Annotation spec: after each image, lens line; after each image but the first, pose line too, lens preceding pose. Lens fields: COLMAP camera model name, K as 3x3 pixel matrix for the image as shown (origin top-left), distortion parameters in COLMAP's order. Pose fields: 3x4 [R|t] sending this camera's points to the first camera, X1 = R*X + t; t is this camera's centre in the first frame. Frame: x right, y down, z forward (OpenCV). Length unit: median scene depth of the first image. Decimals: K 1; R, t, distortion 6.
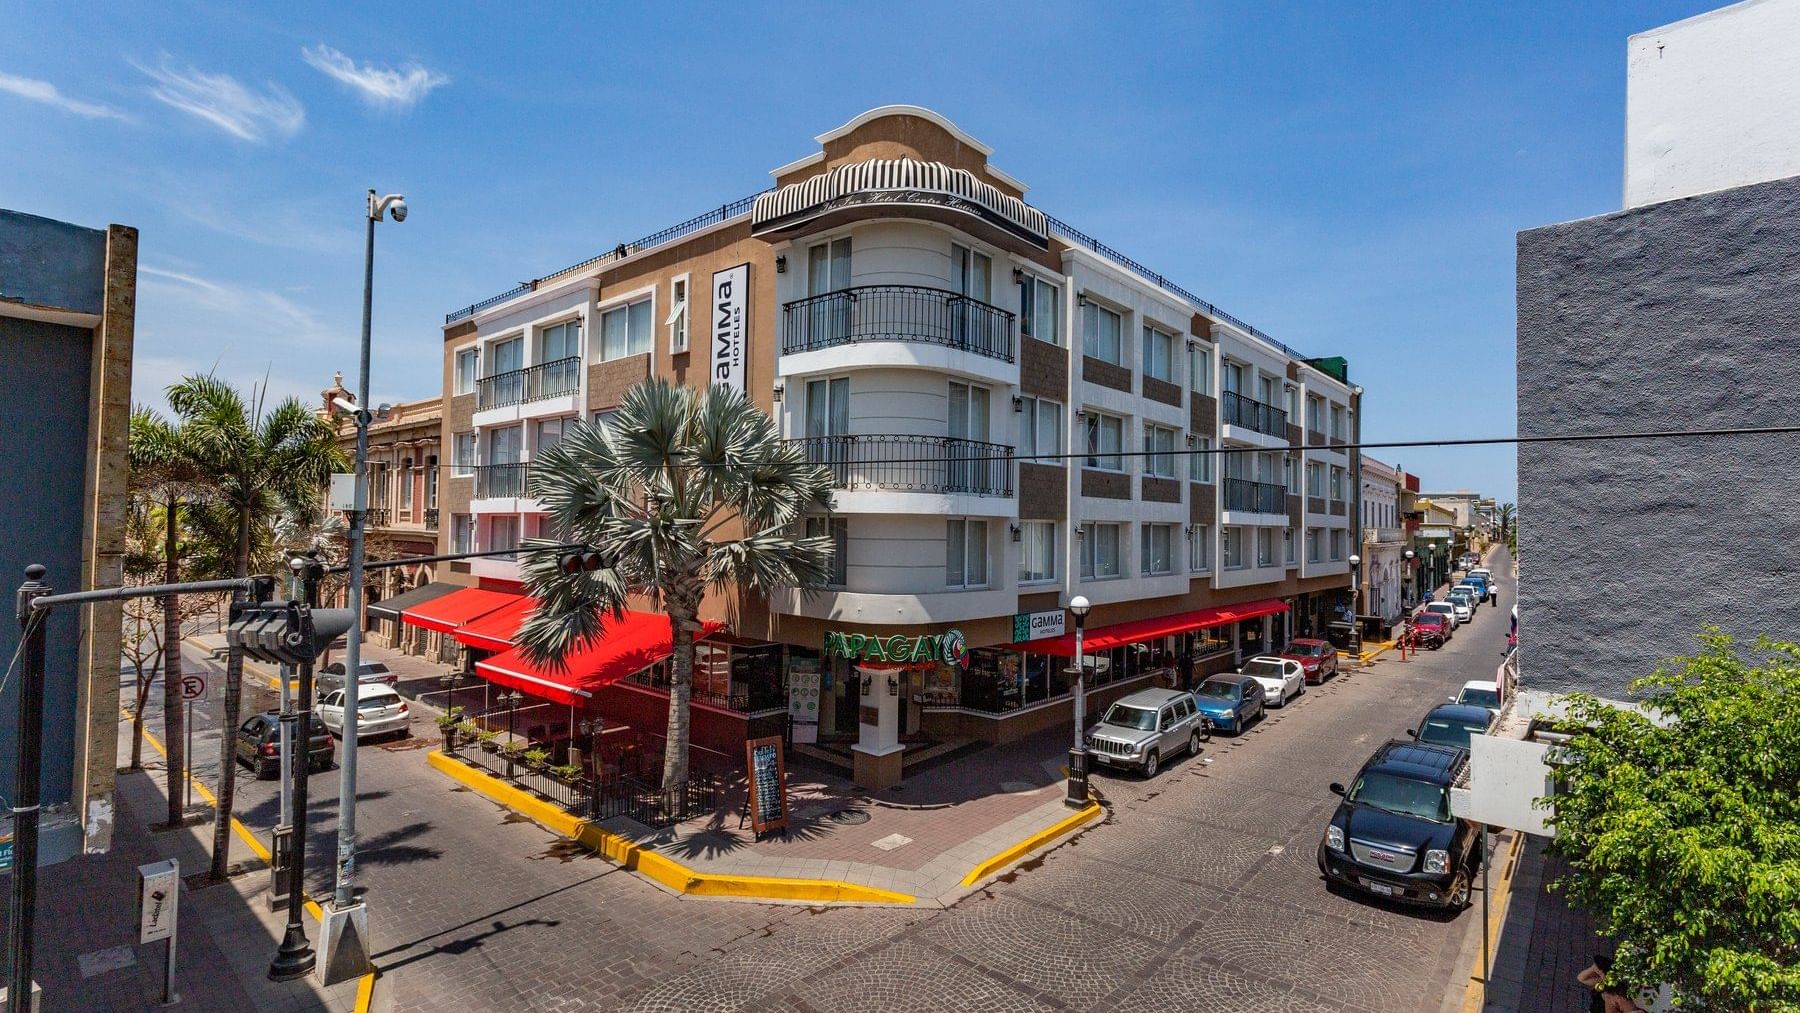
lens RADIAL K [[854.0, 0, 892.6], [0, 854.0, 502.3], [0, 0, 1]] dist [0.002085, 0.000643]
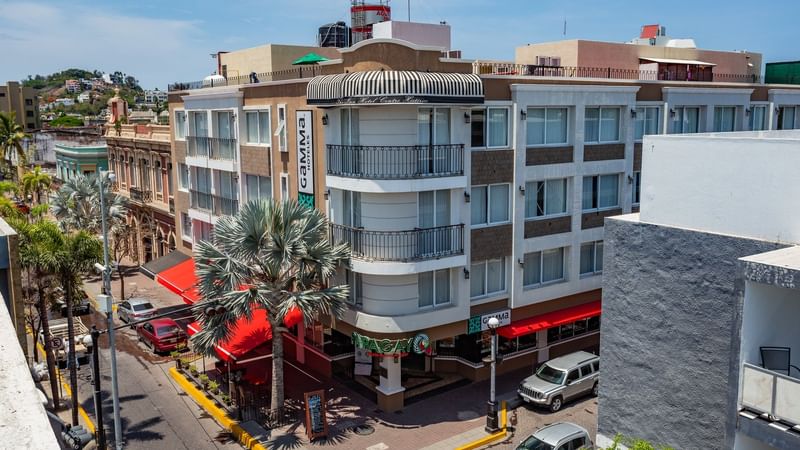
lens RADIAL K [[712.8, 0, 400.0], [0, 712.8, 225.0], [0, 0, 1]] dist [0.006830, 0.001909]
pose [[0.973949, 0.012691, -0.226410, 0.340204], [0.029536, 0.982828, 0.182146, -0.325828], [0.224834, -0.184089, 0.956850, -0.369548]]
